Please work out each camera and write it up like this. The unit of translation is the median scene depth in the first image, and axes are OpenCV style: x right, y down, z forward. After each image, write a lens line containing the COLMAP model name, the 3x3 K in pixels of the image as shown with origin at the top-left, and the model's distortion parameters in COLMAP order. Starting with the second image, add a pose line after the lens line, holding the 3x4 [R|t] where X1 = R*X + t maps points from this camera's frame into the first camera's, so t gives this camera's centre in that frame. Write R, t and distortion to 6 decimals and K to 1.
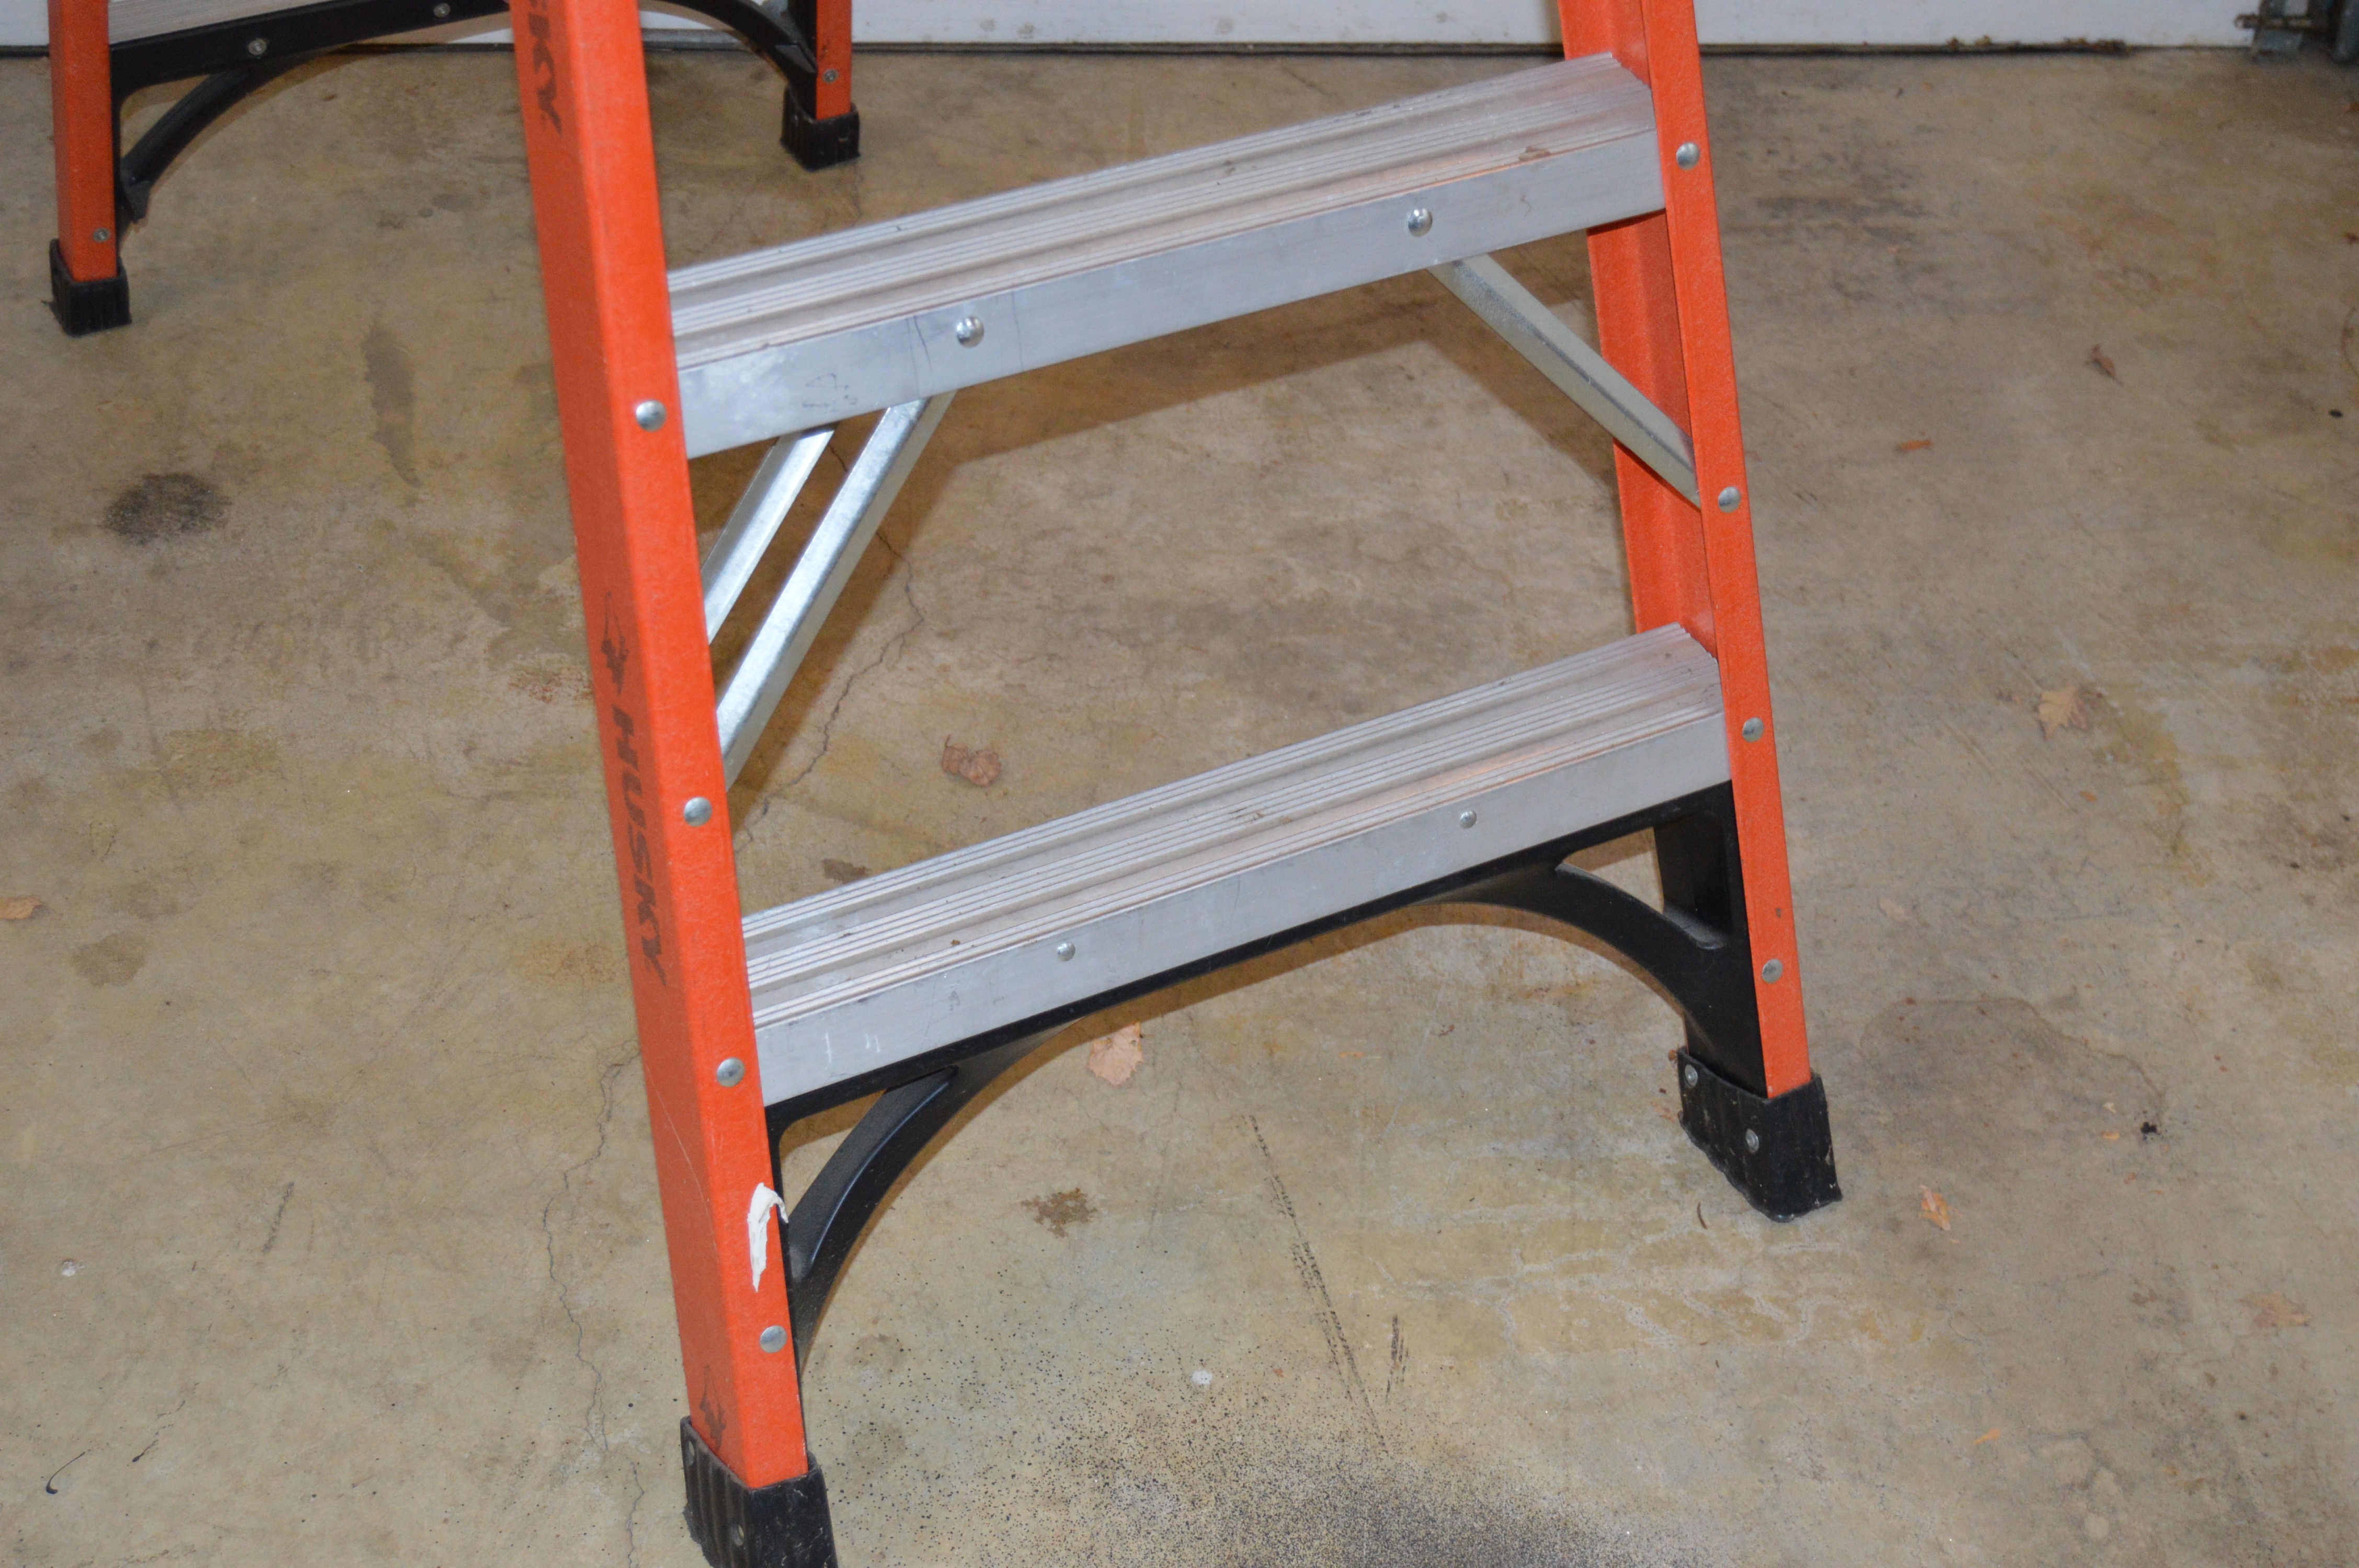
lens RADIAL K [[3551.8, 0, 1196.0], [0, 3551.8, 794.8], [0, 0, 1]] dist [-0.048109, 0.000000]
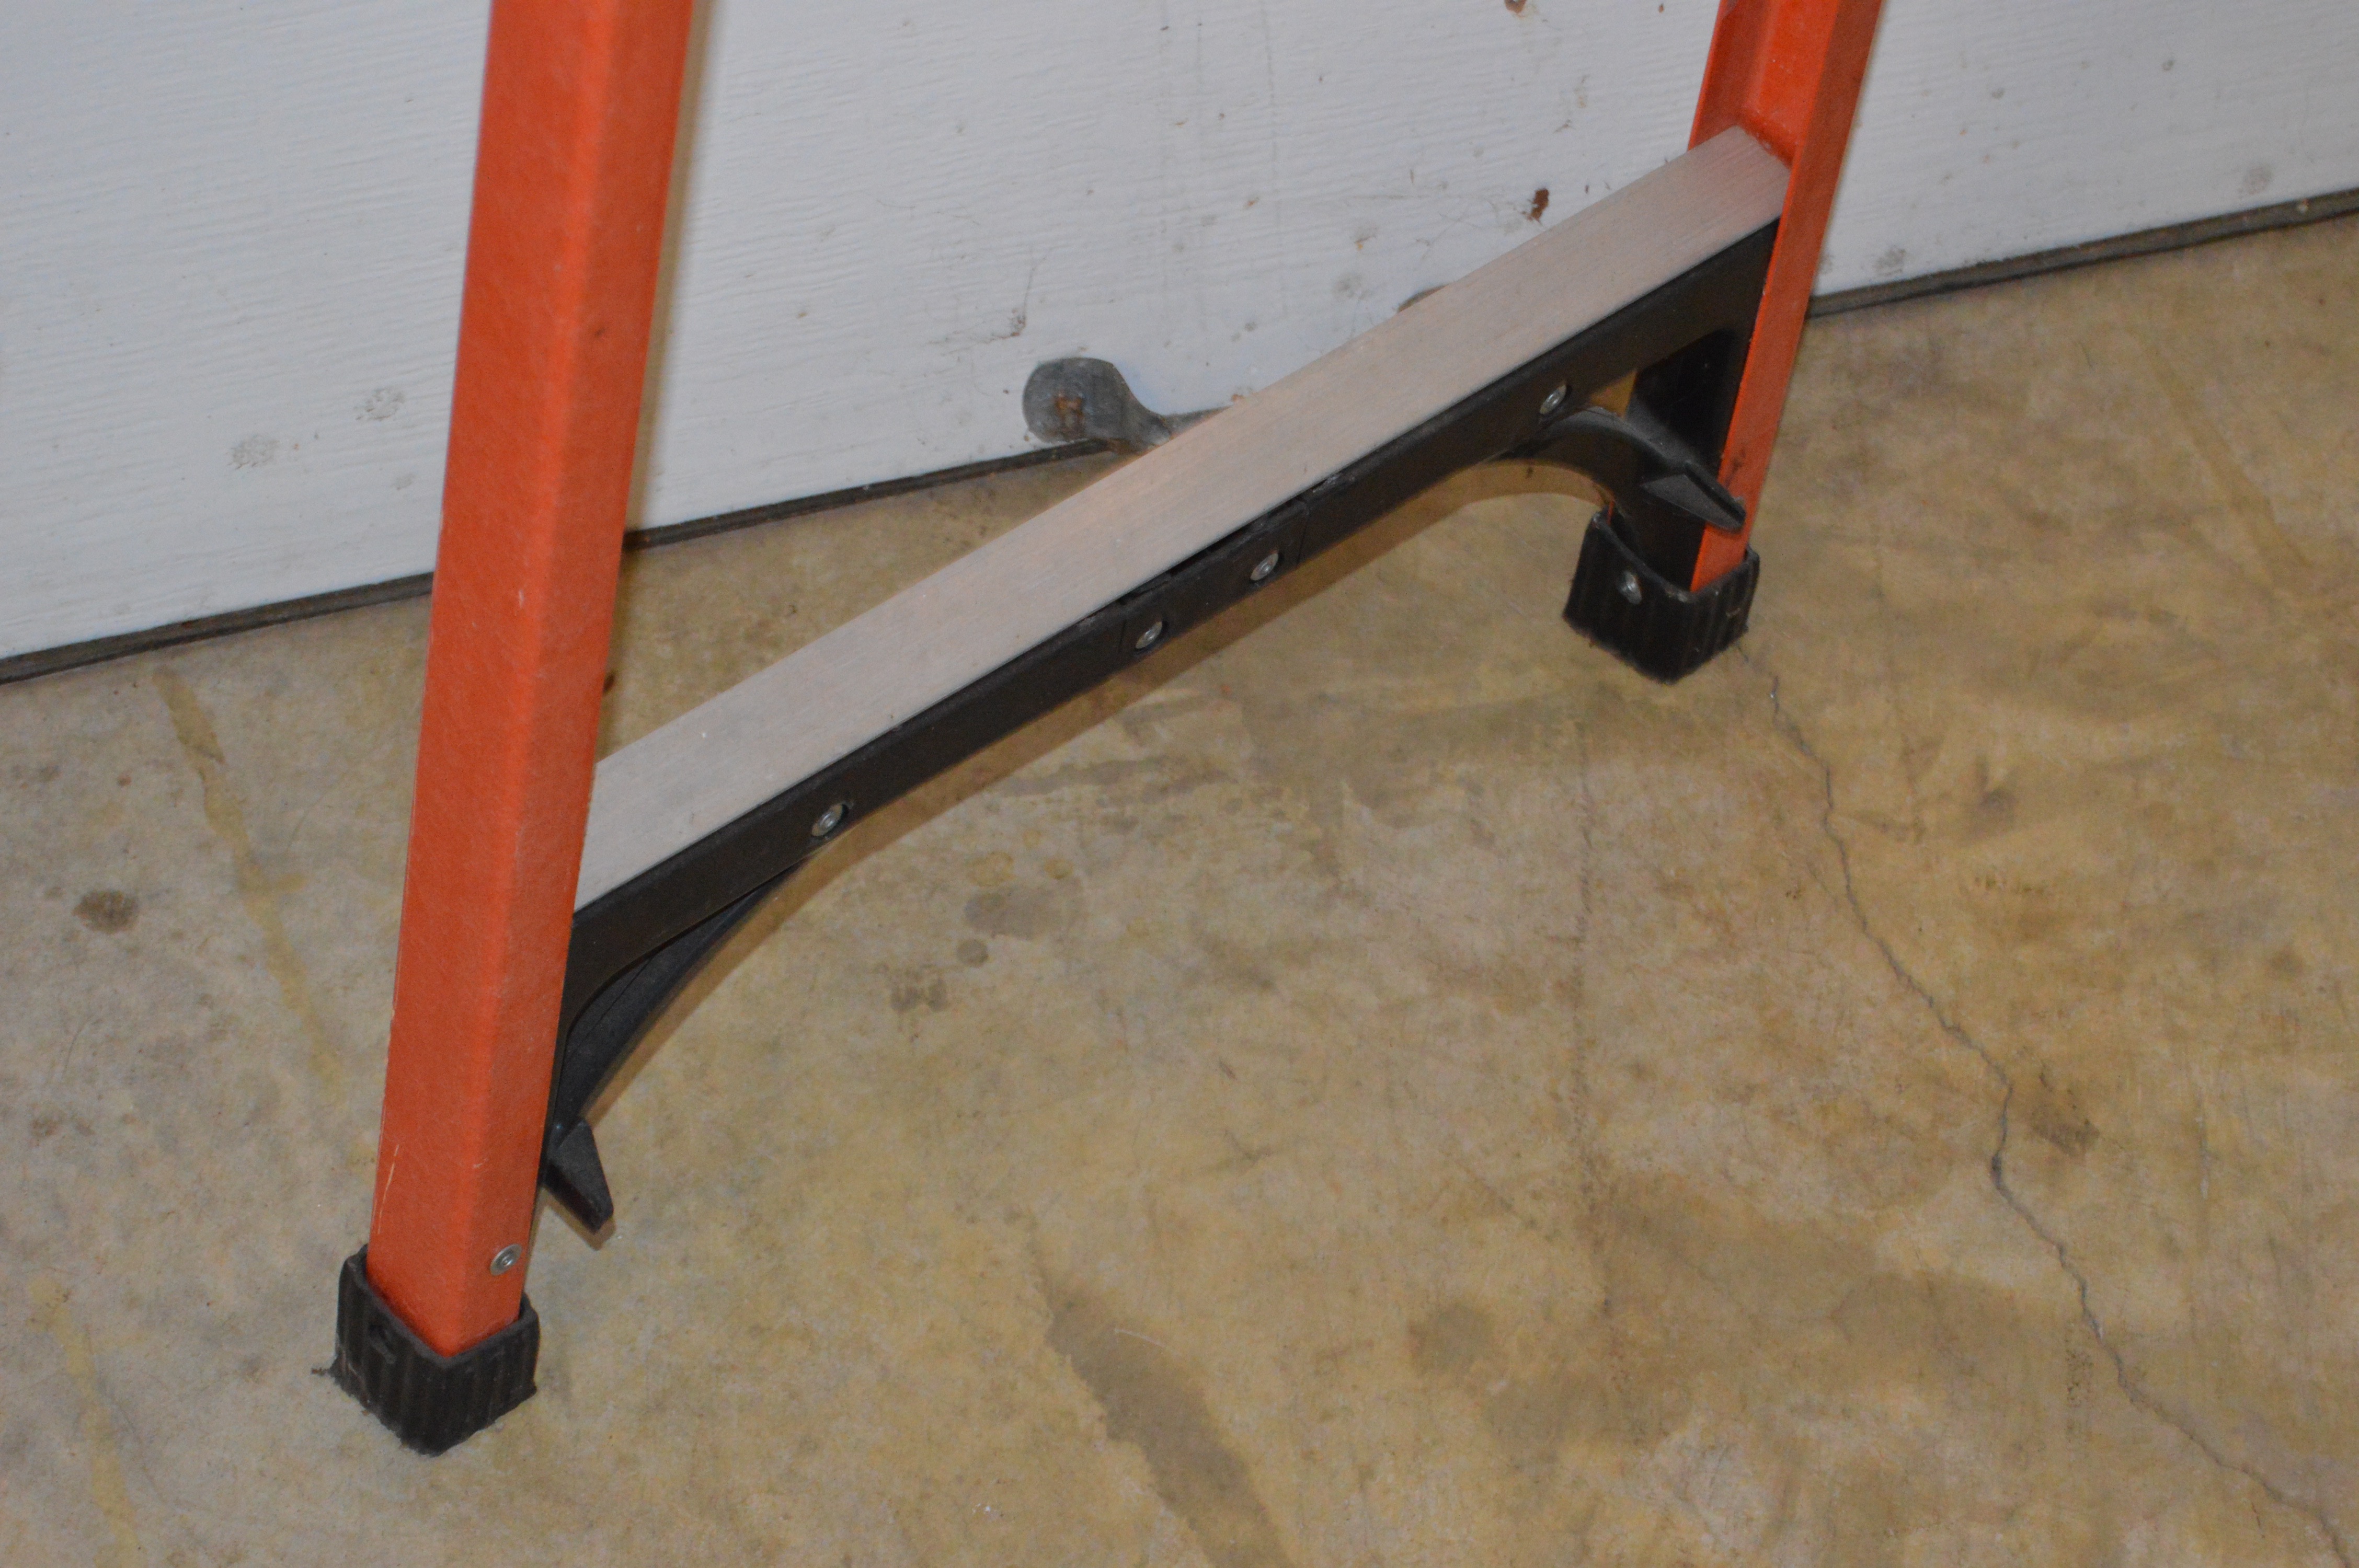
lens RADIAL K [[5475.2, 0, 1179.0], [0, 5475.2, 783.4], [0, 0, 1]] dist [-0.046021, 0.000000]
pose [[0.972862, -0.191009, 0.130592, -0.354866], [0.184158, 0.980890, 0.062778, -0.286296], [-0.140087, -0.037025, 0.989447, 0.338369]]
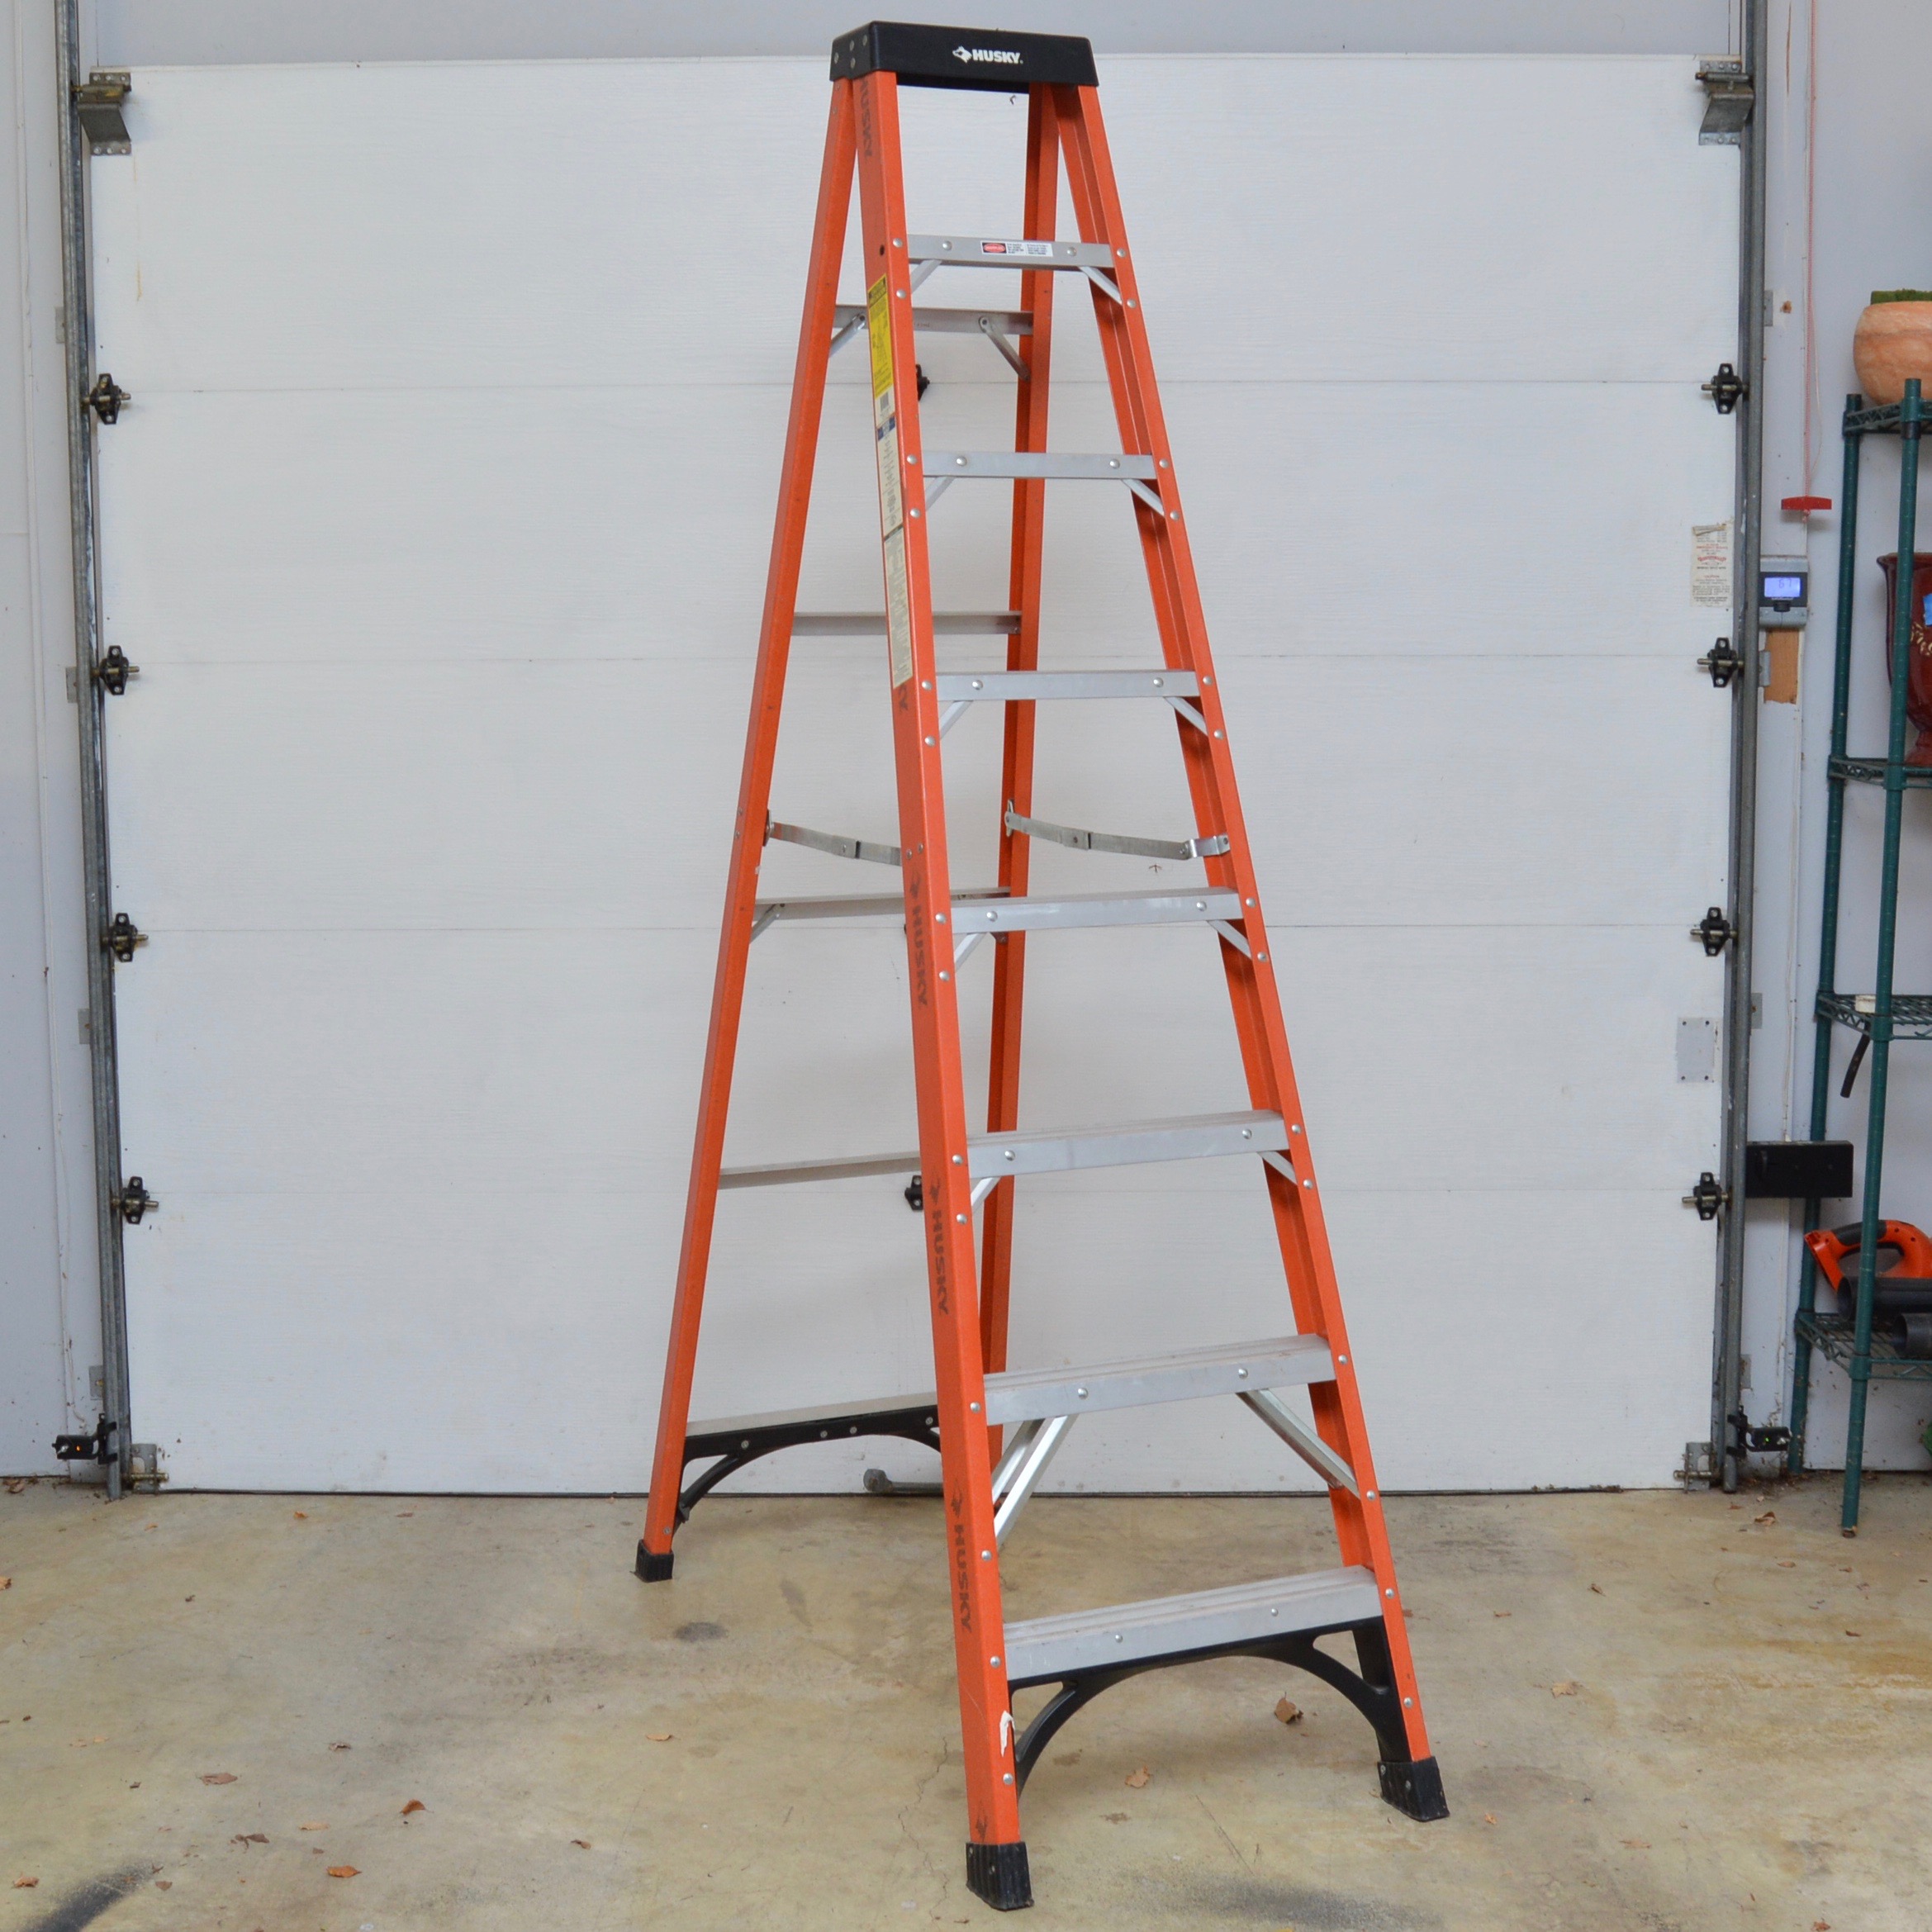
lens RADIAL K [[2938.6, 0, 956.4], [0, 2938.6, 962.9], [0, 0, 1]] dist [-0.080881, 0.000000]
pose [[0.997681, -0.026850, -0.062548, -0.006275], [-0.010039, 0.850817, -0.525367, 0.578489], [0.067323, 0.524776, 0.848574, -0.843520]]
